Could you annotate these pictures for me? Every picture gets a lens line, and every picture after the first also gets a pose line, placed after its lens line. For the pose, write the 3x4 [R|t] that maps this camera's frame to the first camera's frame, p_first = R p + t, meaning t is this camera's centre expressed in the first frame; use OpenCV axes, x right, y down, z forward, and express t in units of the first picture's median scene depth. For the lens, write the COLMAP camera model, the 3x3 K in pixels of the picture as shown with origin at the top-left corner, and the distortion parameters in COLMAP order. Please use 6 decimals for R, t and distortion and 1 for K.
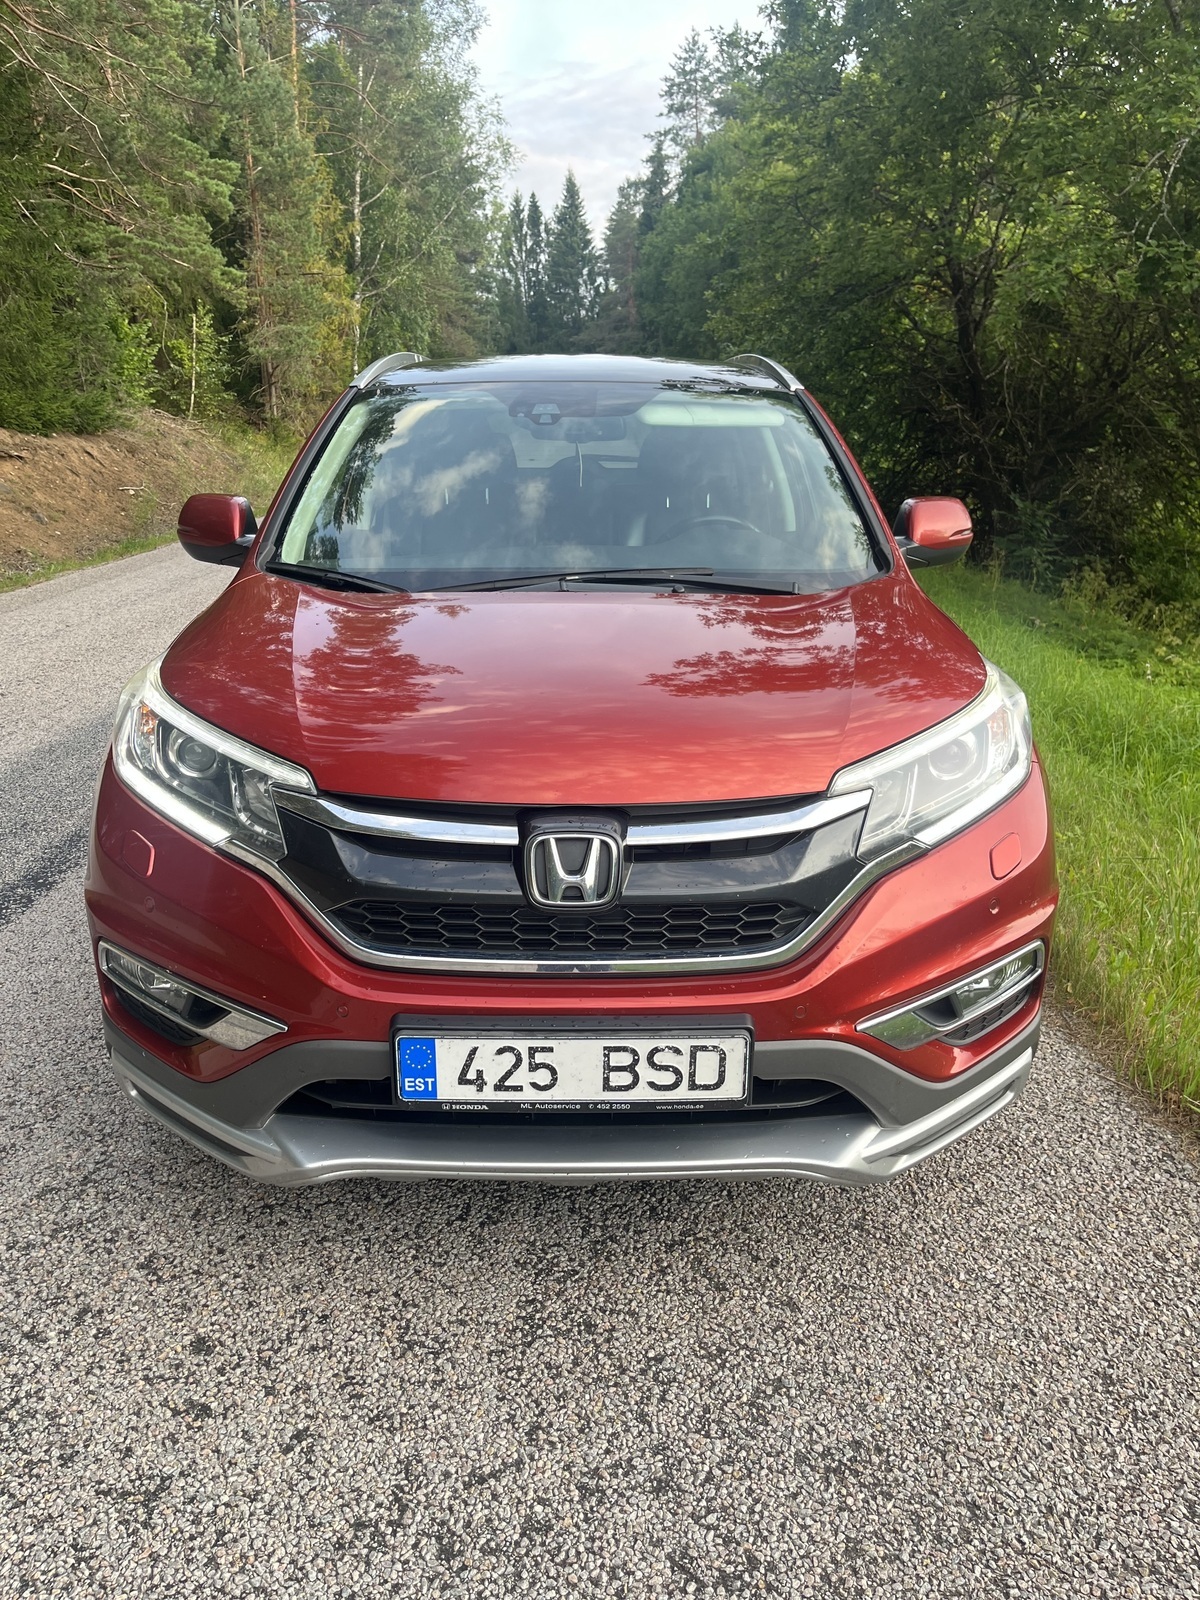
lens RADIAL K [[1172.2, 0, 617.4], [0, 1172.2, 808.6], [0, 0, 1]] dist [0.085735, -0.118896]
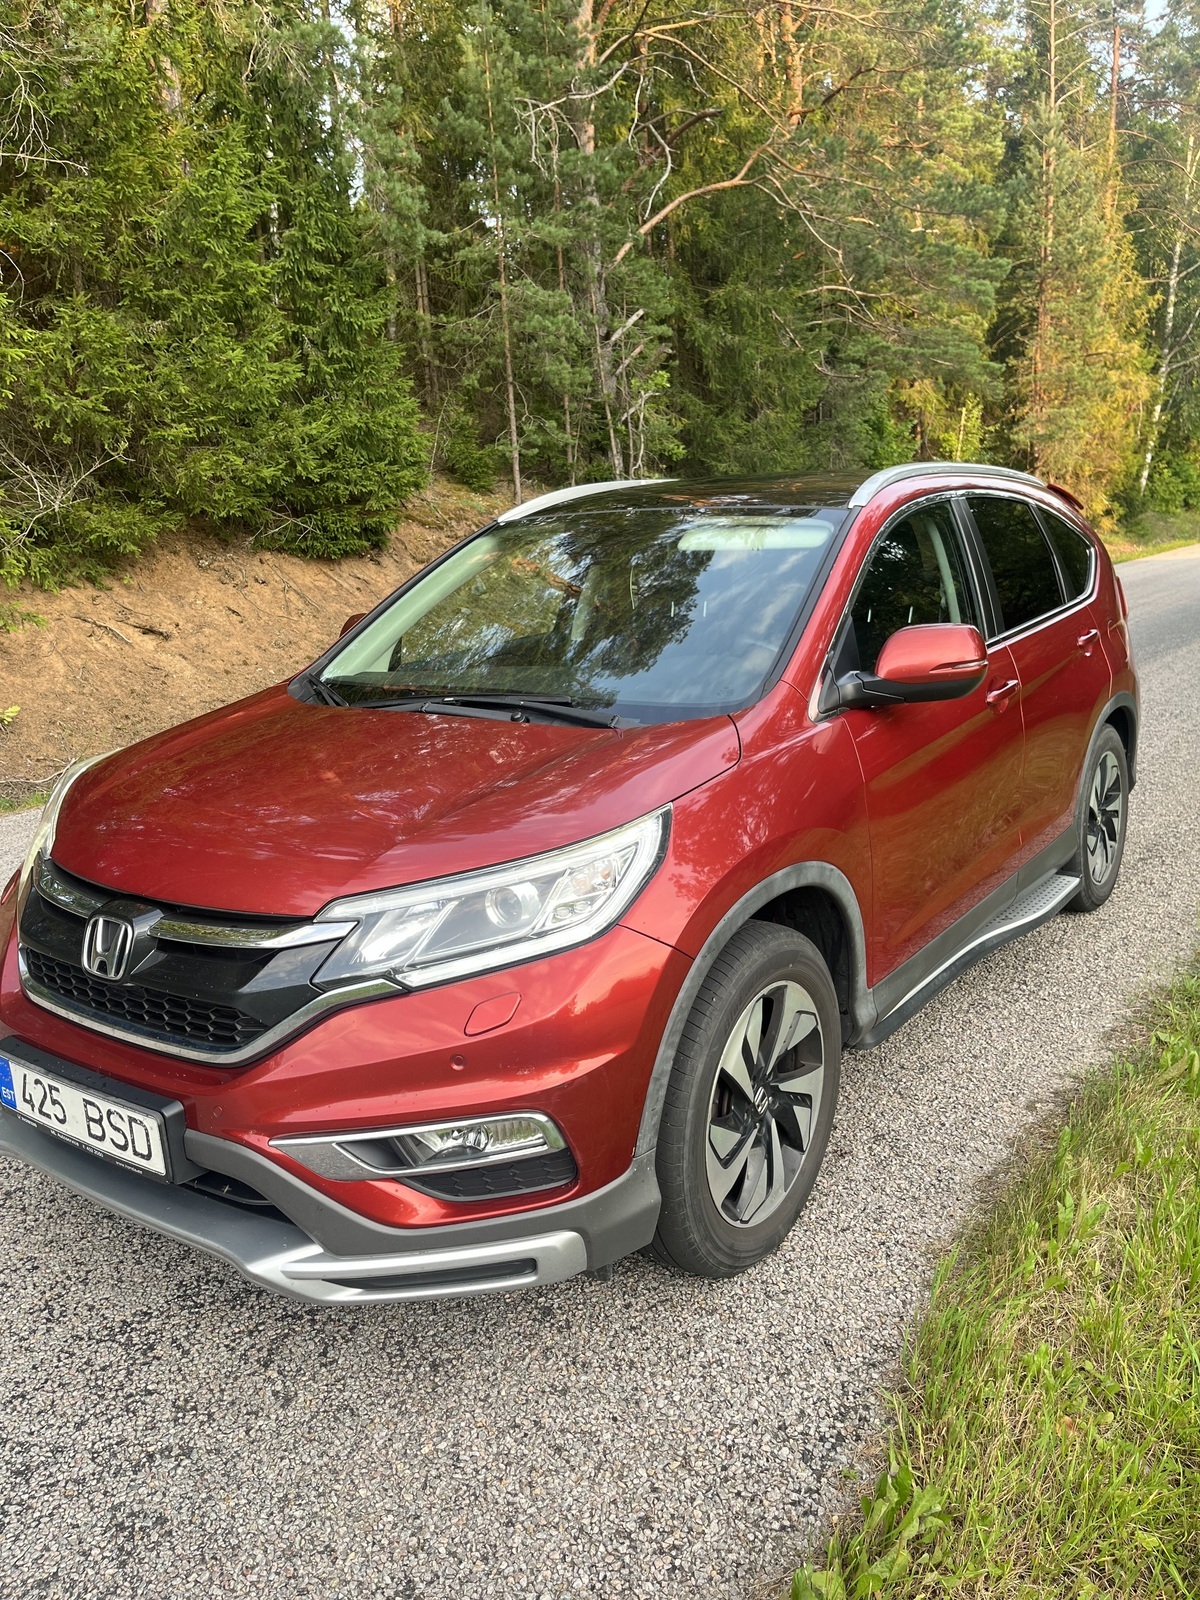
lens RADIAL K [[1181.4, 0, 600.0], [0, 1181.4, 800.0], [0, 0, 1]] dist [0.095267, -0.127236]
pose [[0.815072, 0.101686, -0.570366, 0.982534], [-0.143799, 0.989178, -0.029140, -0.124527], [0.561230, 0.105770, 0.820873, 0.238817]]
